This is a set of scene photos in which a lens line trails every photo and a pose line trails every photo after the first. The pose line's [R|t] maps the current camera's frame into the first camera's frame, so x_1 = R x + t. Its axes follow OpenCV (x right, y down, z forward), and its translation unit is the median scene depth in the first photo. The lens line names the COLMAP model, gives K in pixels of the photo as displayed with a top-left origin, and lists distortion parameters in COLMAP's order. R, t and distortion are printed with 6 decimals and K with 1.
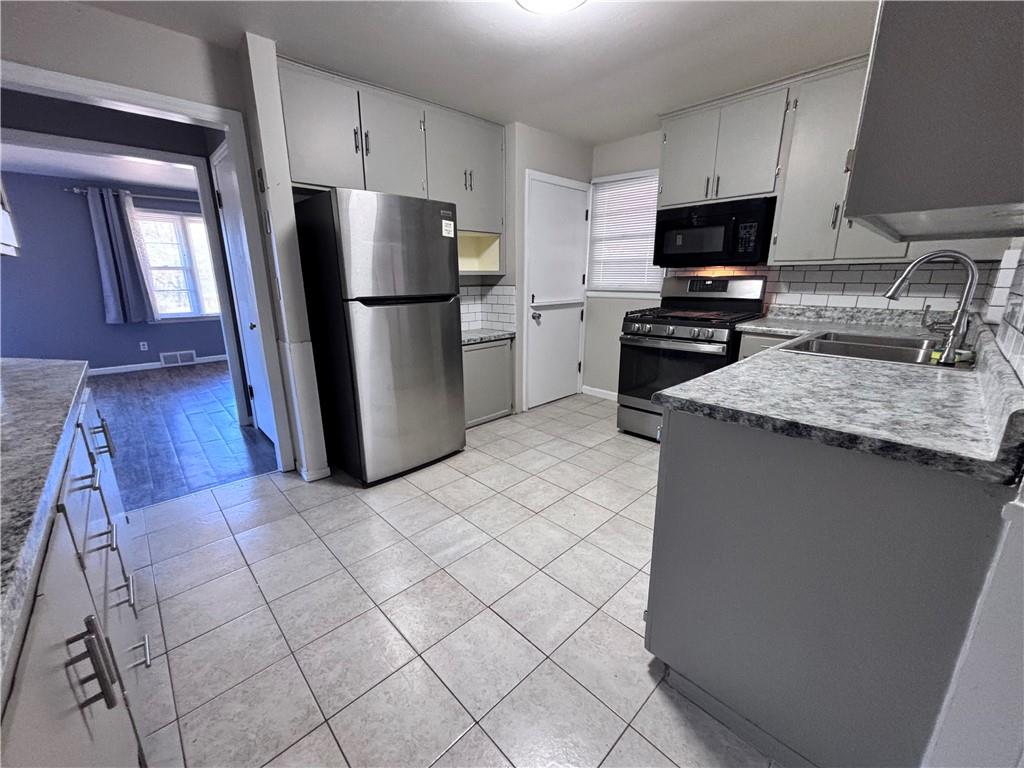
lens RADIAL K [[410.3, 0, 510.9], [0, 410.3, 382.2], [0, 0, 1]] dist [-0.003817, 0.000666]
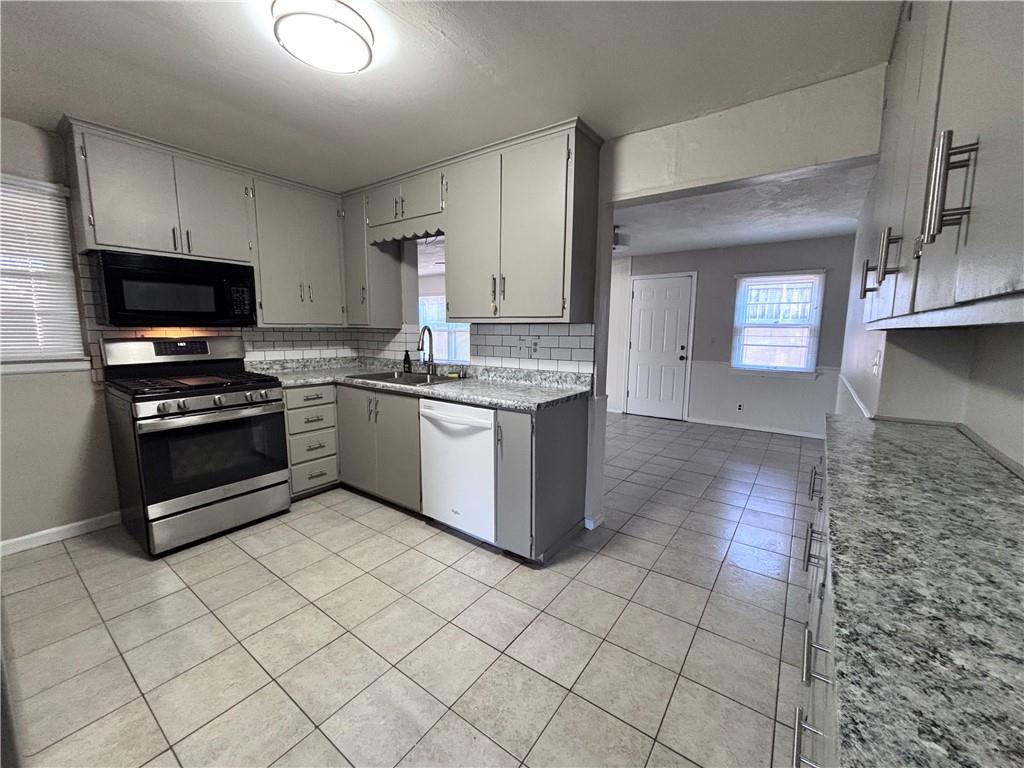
lens RADIAL K [[410.3, 0, 514.2], [0, 410.3, 381.5], [0, 0, 1]] dist [-0.003817, 0.000666]
pose [[-0.180815, -0.122760, 0.975826, -0.637170], [0.239761, 0.956745, 0.164786, -0.179054], [-0.953845, 0.263761, -0.143561, 0.599559]]
